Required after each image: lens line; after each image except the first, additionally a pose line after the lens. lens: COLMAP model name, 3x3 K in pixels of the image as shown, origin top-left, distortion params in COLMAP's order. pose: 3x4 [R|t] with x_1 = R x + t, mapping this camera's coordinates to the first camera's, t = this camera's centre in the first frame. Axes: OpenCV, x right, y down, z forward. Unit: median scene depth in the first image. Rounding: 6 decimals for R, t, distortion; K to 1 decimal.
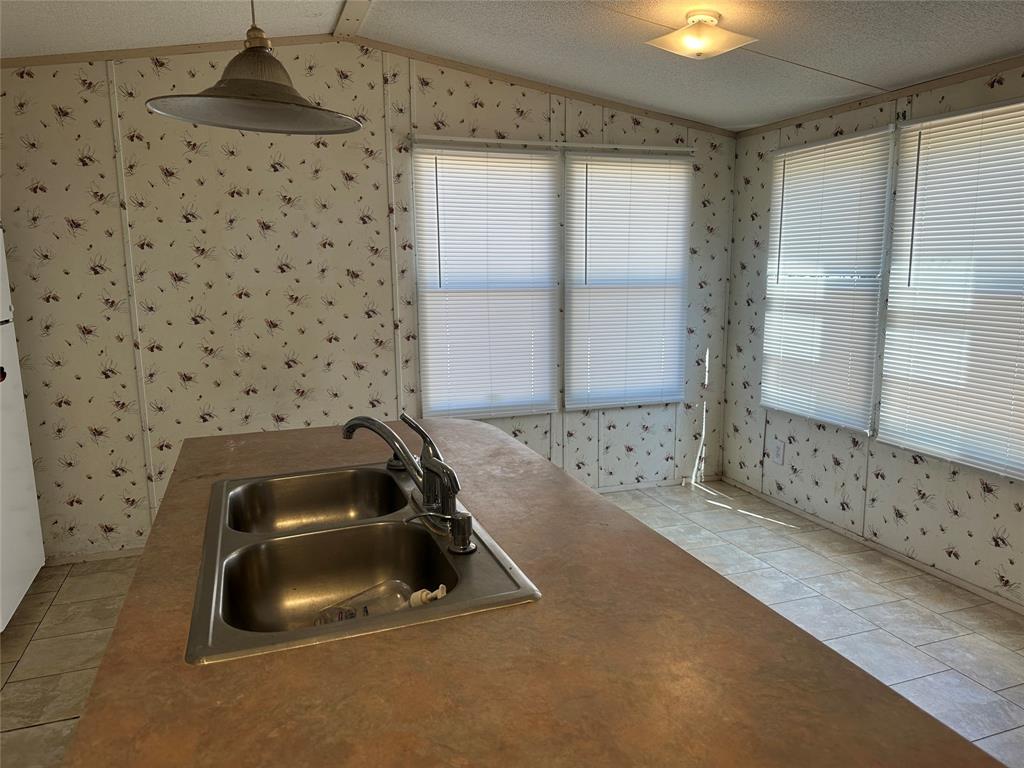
lens RADIAL K [[724.3, 0, 505.6], [0, 724.3, 384.6], [0, 0, 1]] dist [0.089544, -0.109800]
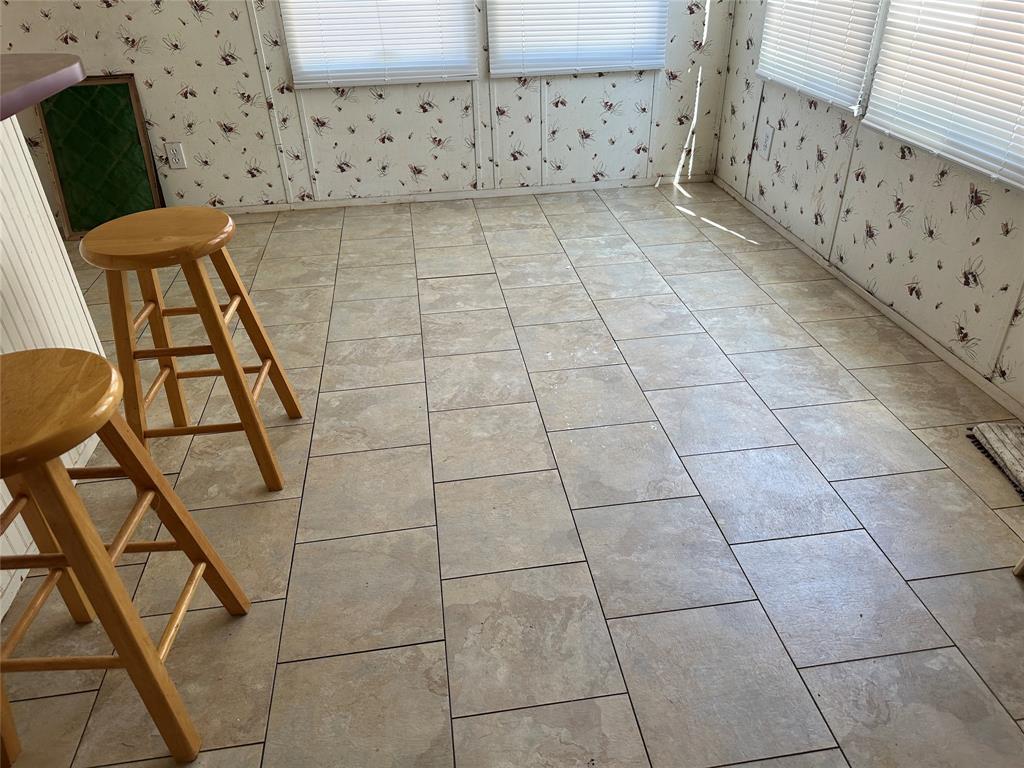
lens RADIAL K [[725.6, 0, 513.0], [0, 725.6, 386.7], [0, 0, 1]] dist [0.099124, -0.117904]
pose [[0.981176, 0.091162, -0.170245, 0.278162], [-0.016910, 0.918738, 0.394506, 0.030414], [0.192375, -0.384201, 0.902985, 0.190387]]
